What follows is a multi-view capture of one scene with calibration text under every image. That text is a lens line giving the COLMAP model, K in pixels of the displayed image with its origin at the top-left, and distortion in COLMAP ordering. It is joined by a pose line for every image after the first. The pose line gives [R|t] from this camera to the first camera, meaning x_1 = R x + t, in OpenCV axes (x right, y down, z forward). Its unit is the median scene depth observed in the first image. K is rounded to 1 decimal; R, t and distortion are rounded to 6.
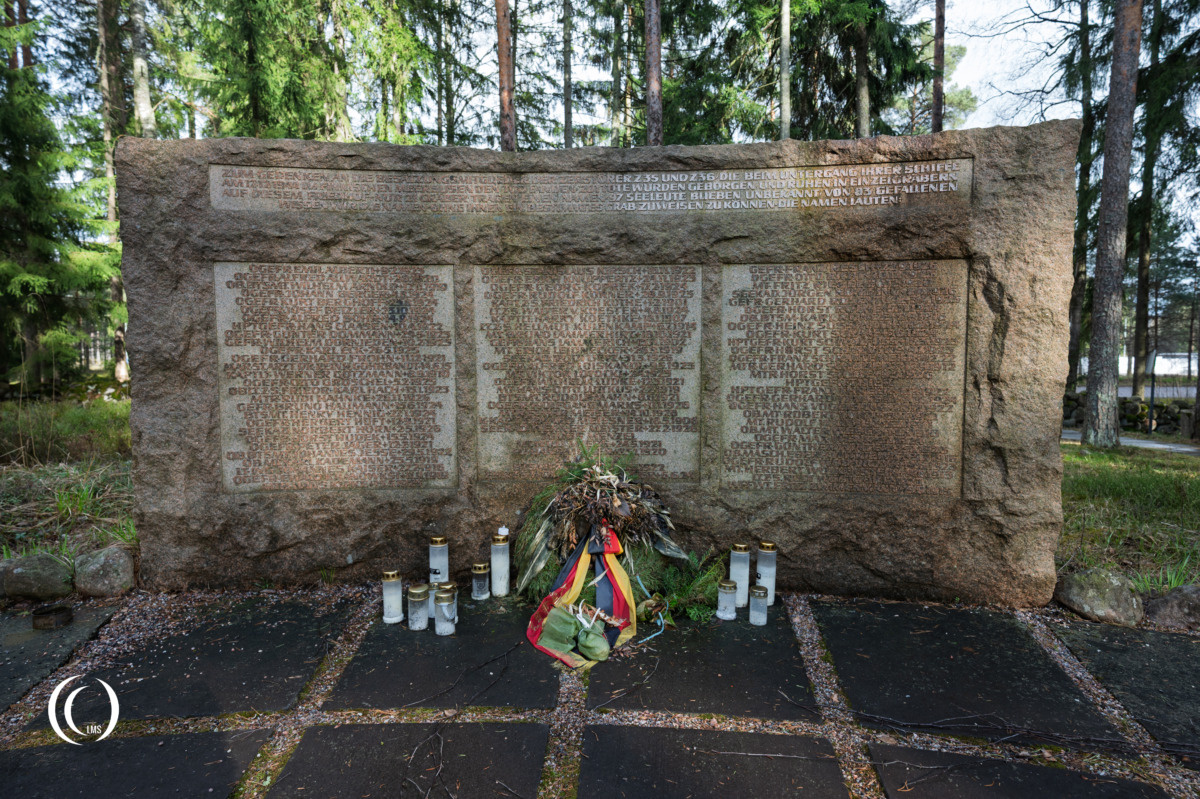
lens RADIAL K [[684.2, 0, 600.0], [0, 684.2, 399.5], [0, 0, 1]] dist [-0.002846, 0.000930]
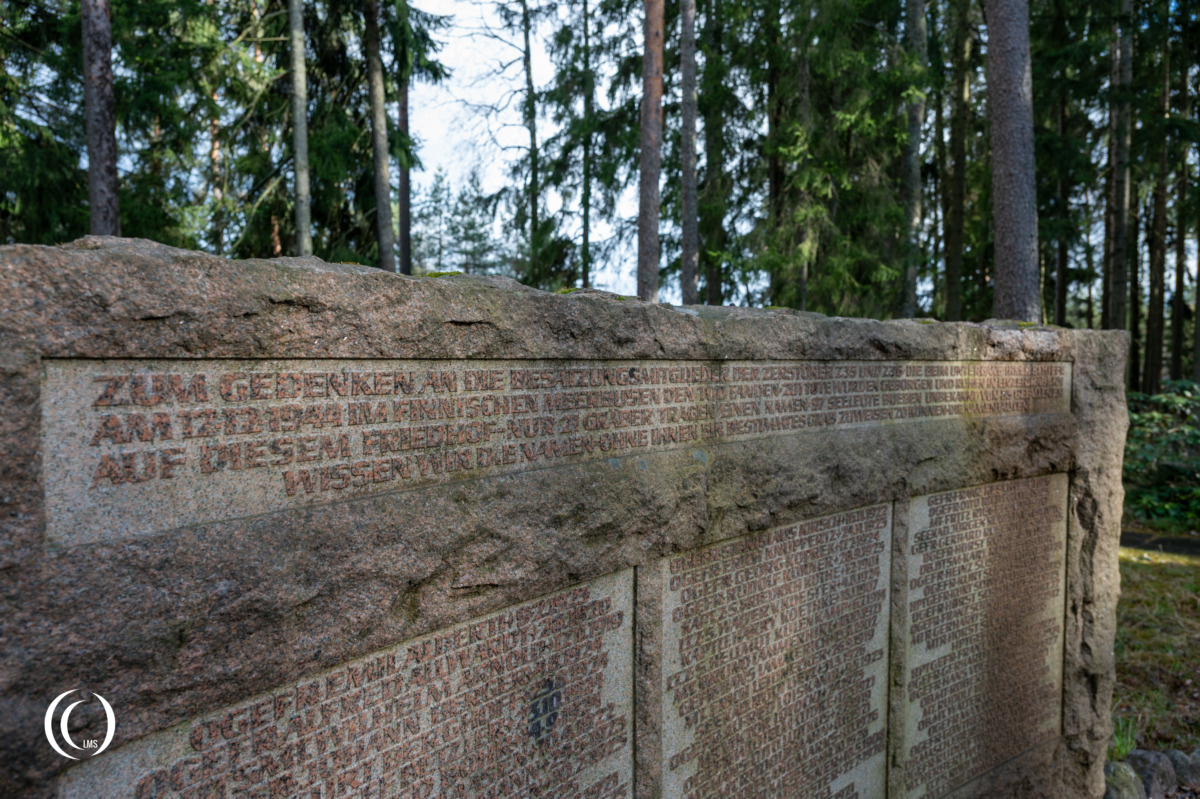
lens RADIAL K [[831.7, 0, 600.0], [0, 831.7, 399.5], [0, 0, 1]] dist [-0.000692, 0.002018]
pose [[0.678269, -0.038530, 0.733803, -0.630961], [0.042291, 0.999016, 0.013365, -0.318192], [-0.733596, 0.021968, 0.679231, 0.658537]]
